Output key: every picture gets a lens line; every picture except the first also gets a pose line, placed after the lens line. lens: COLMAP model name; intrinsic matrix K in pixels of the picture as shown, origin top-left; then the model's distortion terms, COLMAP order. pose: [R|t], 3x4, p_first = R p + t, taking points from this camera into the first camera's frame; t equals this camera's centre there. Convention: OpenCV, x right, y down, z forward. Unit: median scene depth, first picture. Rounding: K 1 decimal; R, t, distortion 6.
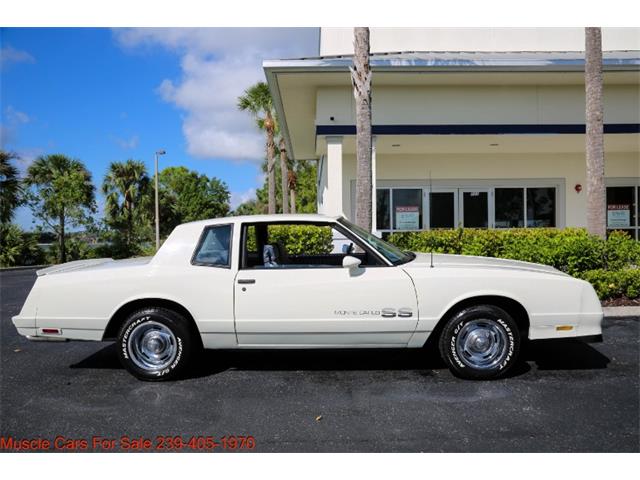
lens RADIAL K [[515.5, 0, 320.0], [0, 515.5, 240.0], [0, 0, 1]] dist [-0.037492, 0.004522]
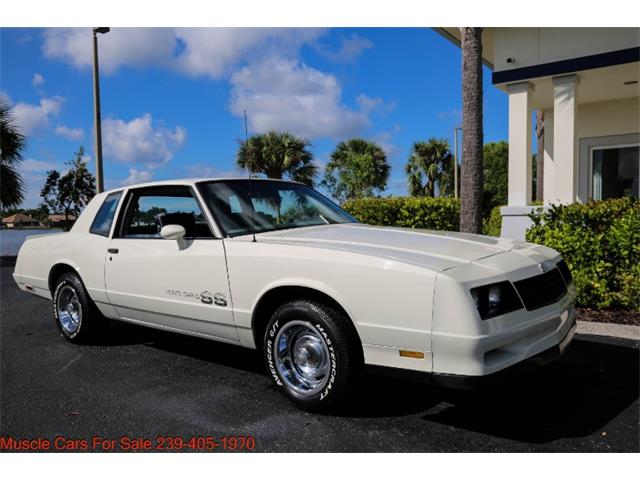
lens RADIAL K [[536.2, 0, 315.7], [0, 536.2, 240.4], [0, 0, 1]] dist [-0.011415, -0.000193]
pose [[0.791569, 0.029751, -0.610355, 0.727431], [-0.008805, 0.999266, 0.037288, 0.020623], [0.611017, -0.024141, 0.791250, 0.434770]]
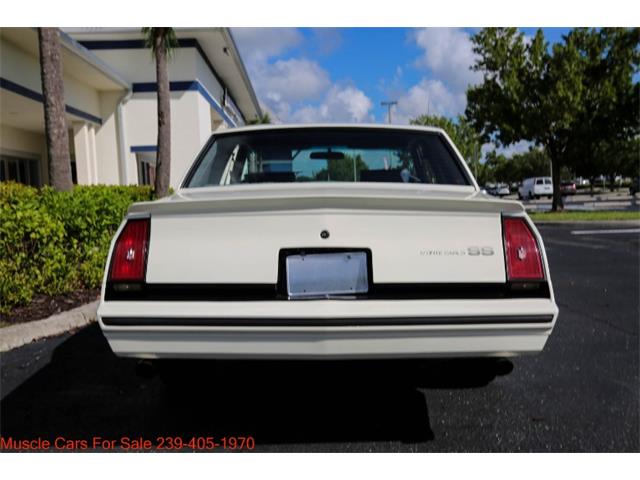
lens RADIAL K [[761.7, 0, 320.3], [0, 761.7, 239.9], [0, 0, 1]] dist [0.006652, 0.012989]
pose [[-0.024553, -0.043669, 0.998744, -1.213383], [0.045062, 0.997982, 0.044744, 0.057867], [-0.998682, 0.046104, -0.022535, 1.198334]]
